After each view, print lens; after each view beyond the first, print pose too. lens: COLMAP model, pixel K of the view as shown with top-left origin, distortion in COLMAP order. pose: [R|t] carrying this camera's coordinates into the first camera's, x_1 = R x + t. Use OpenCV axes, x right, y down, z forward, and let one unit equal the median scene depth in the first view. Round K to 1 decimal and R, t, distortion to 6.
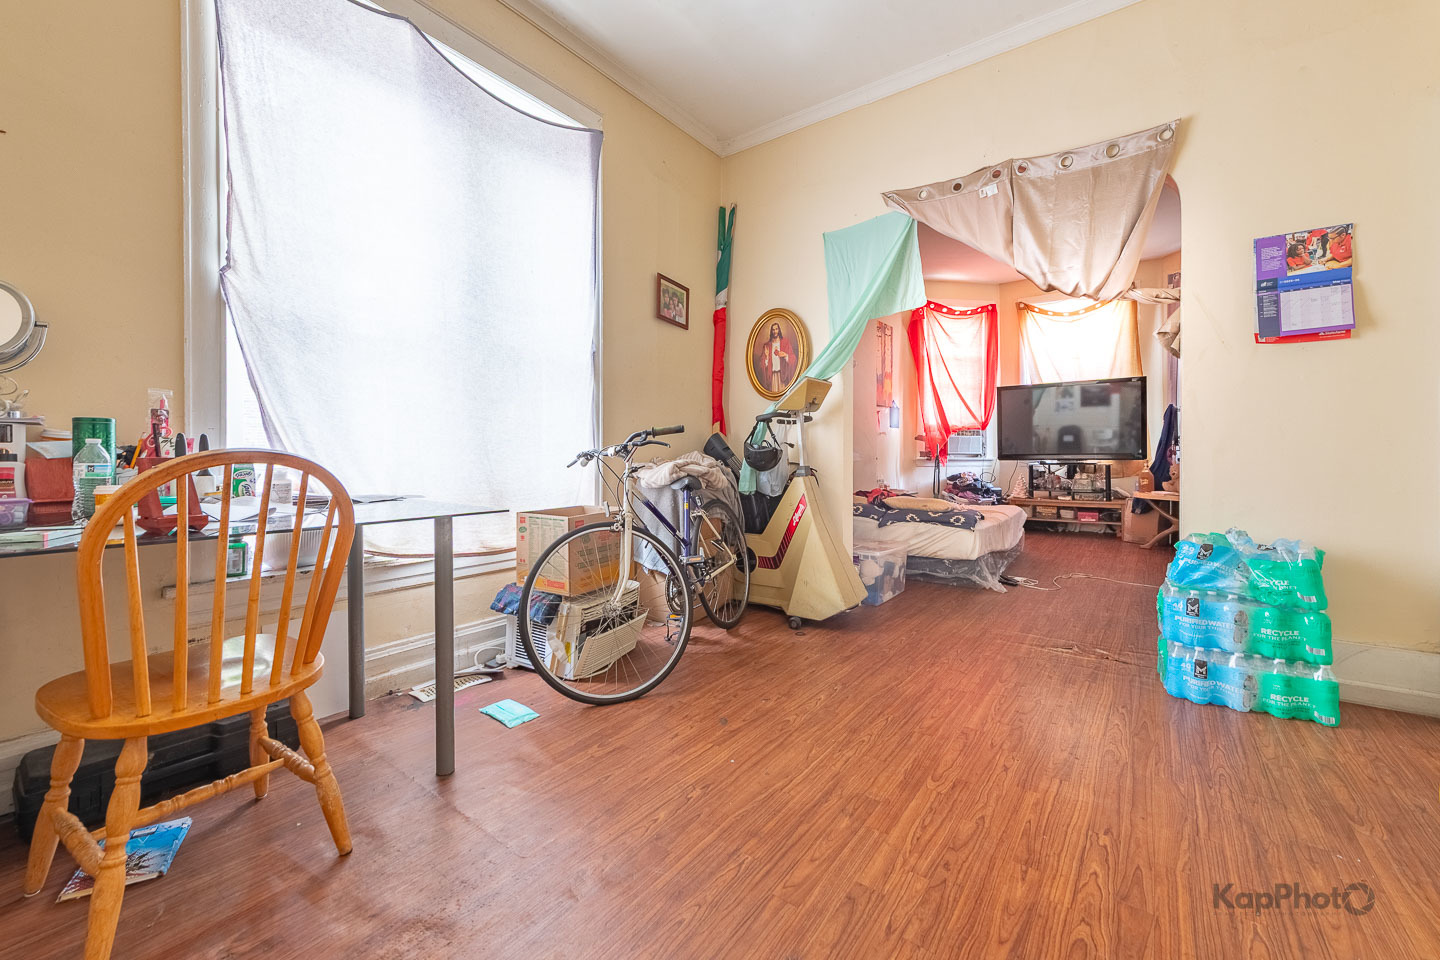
lens RADIAL K [[576.9, 0, 743.6], [0, 576.9, 463.2], [0, 0, 1]] dist [0.013379, -0.002705]
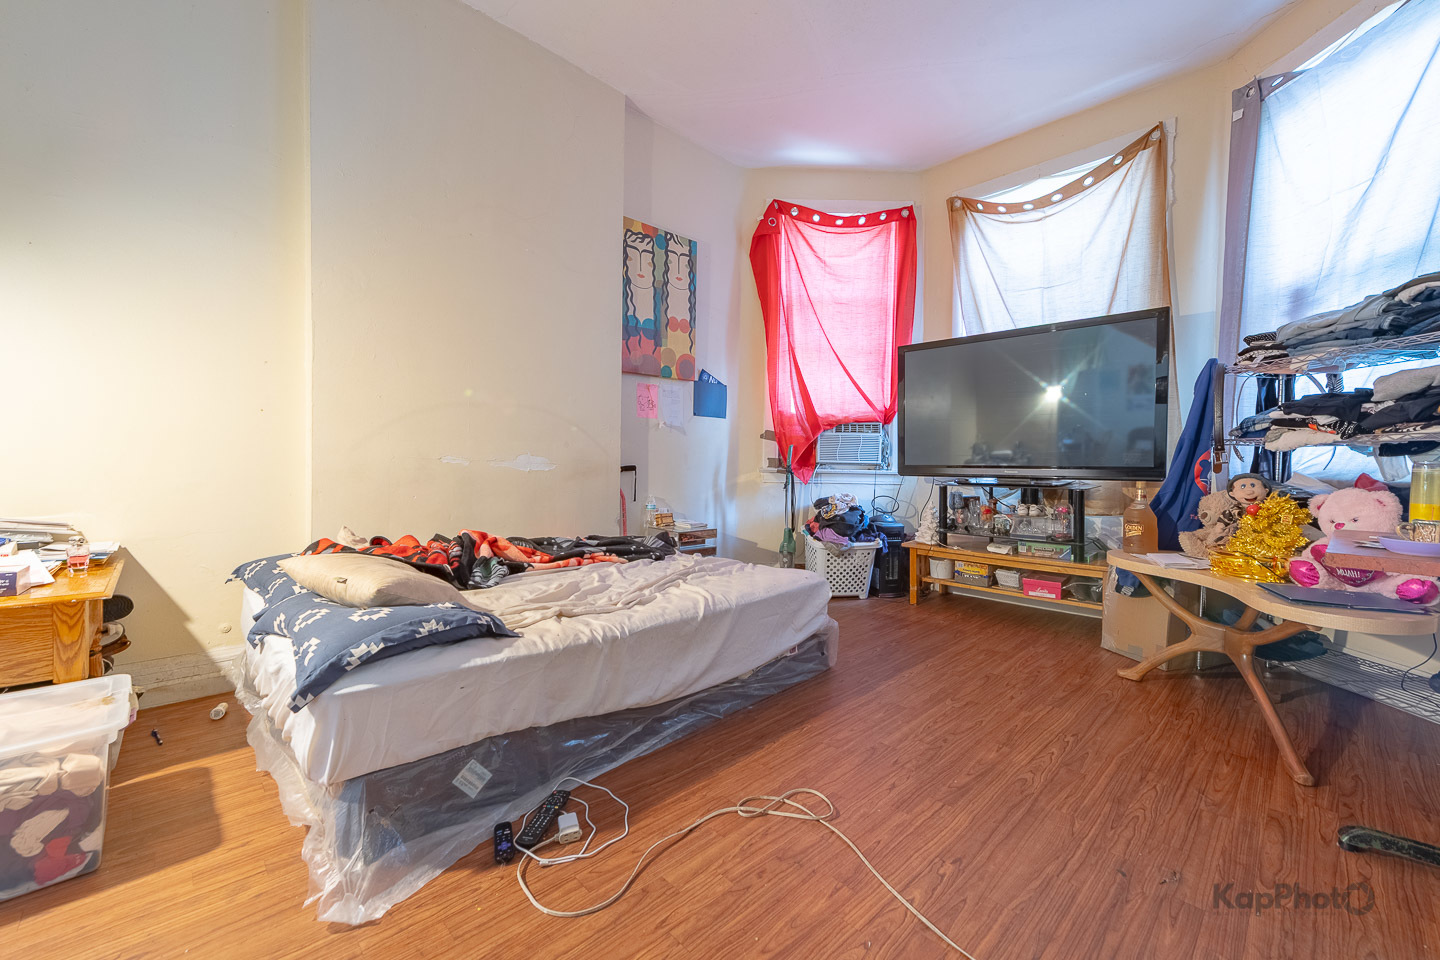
lens RADIAL K [[576.9, 0, 727.8], [0, 576.9, 482.2], [0, 0, 1]] dist [0.013379, -0.002705]
pose [[0.985529, 0.023149, -0.167920, 0.378854], [-0.020182, 0.999609, 0.019355, -0.006269], [0.168303, -0.015685, 0.985611, 0.418501]]
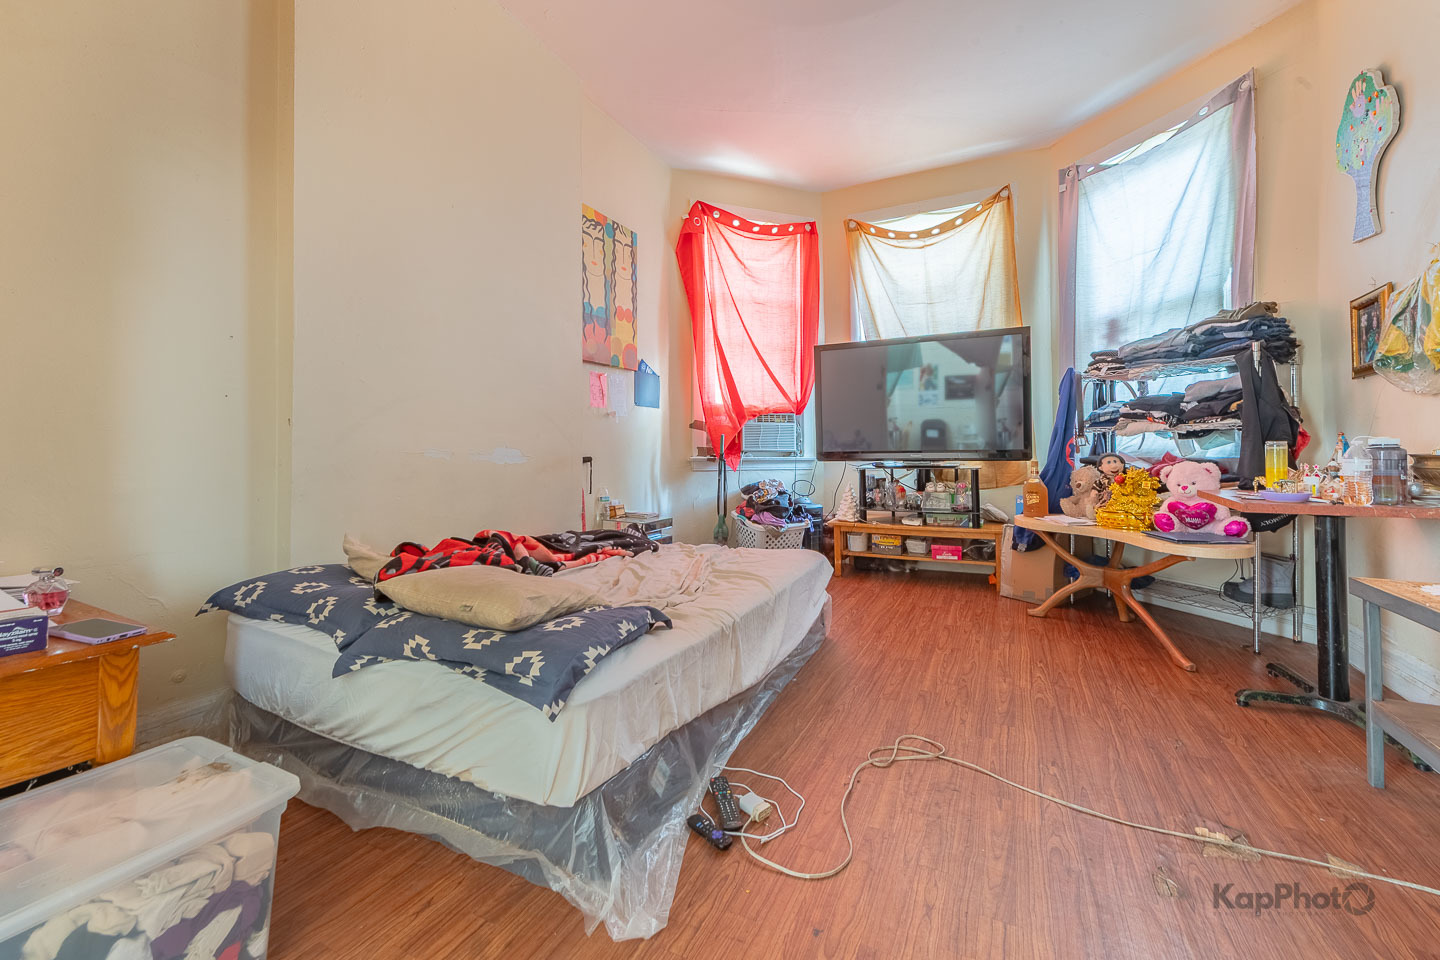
lens RADIAL K [[576.9, 0, 735.4], [0, 576.9, 452.8], [0, 0, 1]] dist [0.013379, -0.002705]
pose [[0.985412, -0.000036, 0.170185, 0.249992], [0.002806, 0.999867, -0.016036, -0.004582], [-0.170162, 0.016279, 0.985282, 0.400646]]
